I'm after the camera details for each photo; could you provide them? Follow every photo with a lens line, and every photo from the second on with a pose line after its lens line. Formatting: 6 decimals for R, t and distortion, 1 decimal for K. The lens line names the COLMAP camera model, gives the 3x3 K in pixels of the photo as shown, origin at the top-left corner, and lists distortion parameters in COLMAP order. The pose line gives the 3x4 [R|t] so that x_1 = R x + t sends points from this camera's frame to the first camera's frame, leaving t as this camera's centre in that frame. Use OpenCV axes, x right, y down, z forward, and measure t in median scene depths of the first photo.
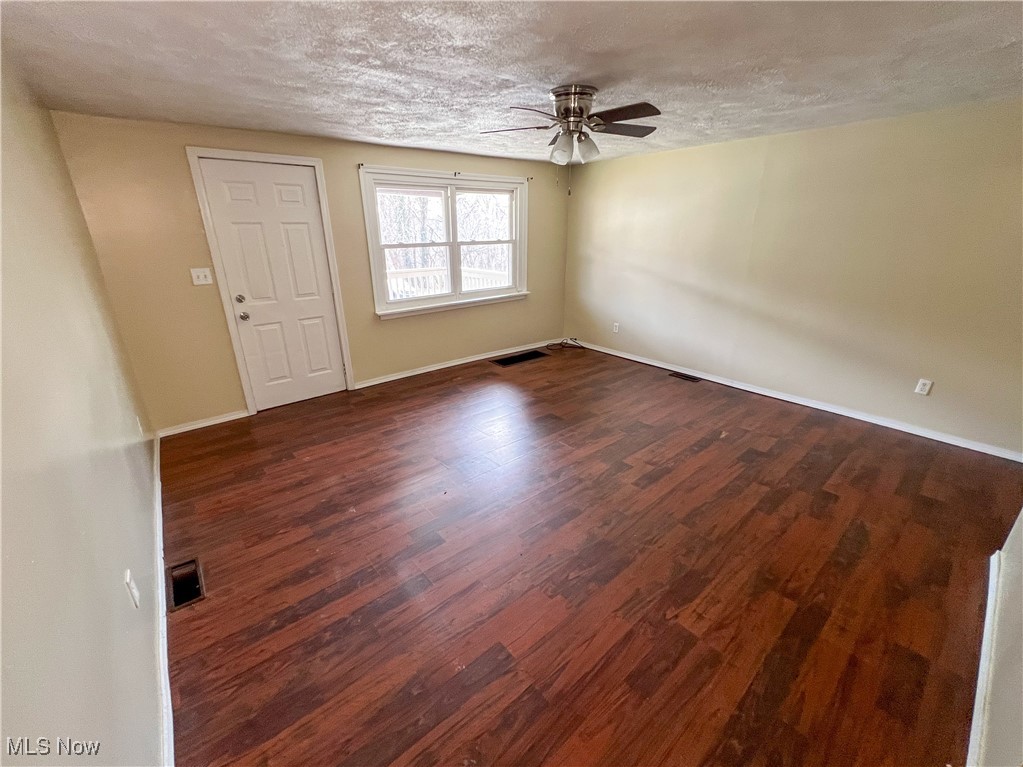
lens RADIAL K [[414.5, 0, 511.5], [0, 414.5, 383.5], [0, 0, 1]] dist [-0.001172, -0.000014]
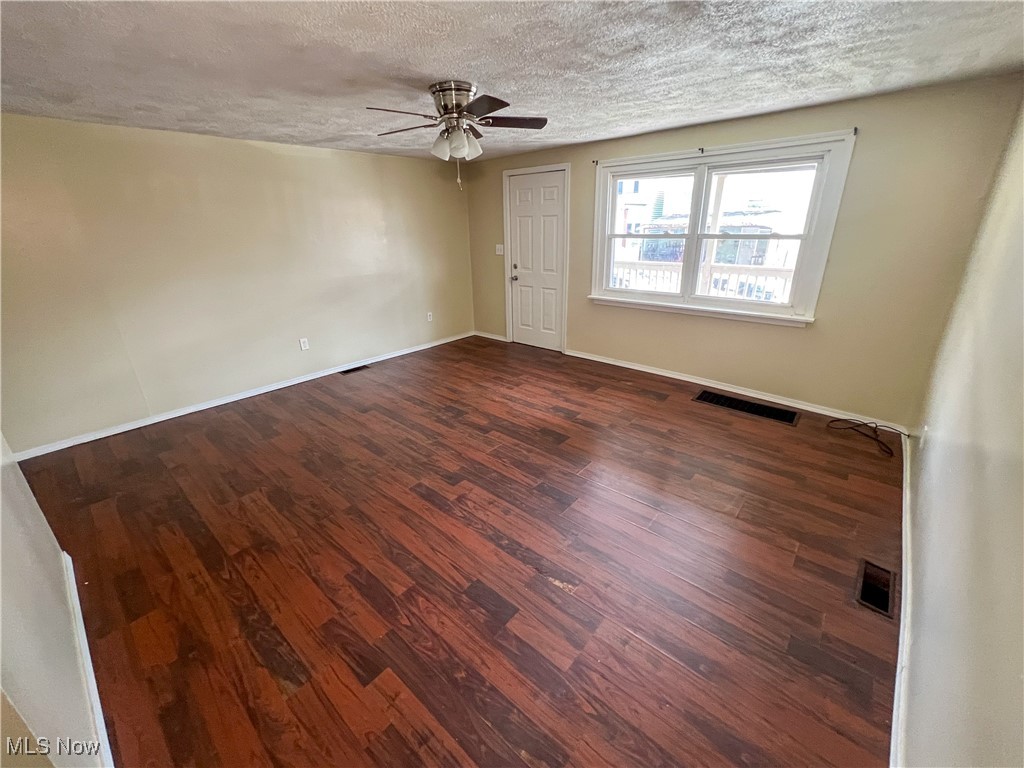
lens RADIAL K [[414.9, 0, 512.0], [0, 414.9, 384.0], [0, 0, 1]] dist [-0.001172, -0.000014]
pose [[0.154166, 0.364725, -0.918264, 0.949486], [-0.330352, 0.894916, 0.299989, -0.281918], [0.931182, 0.257102, 0.258453, 0.731581]]
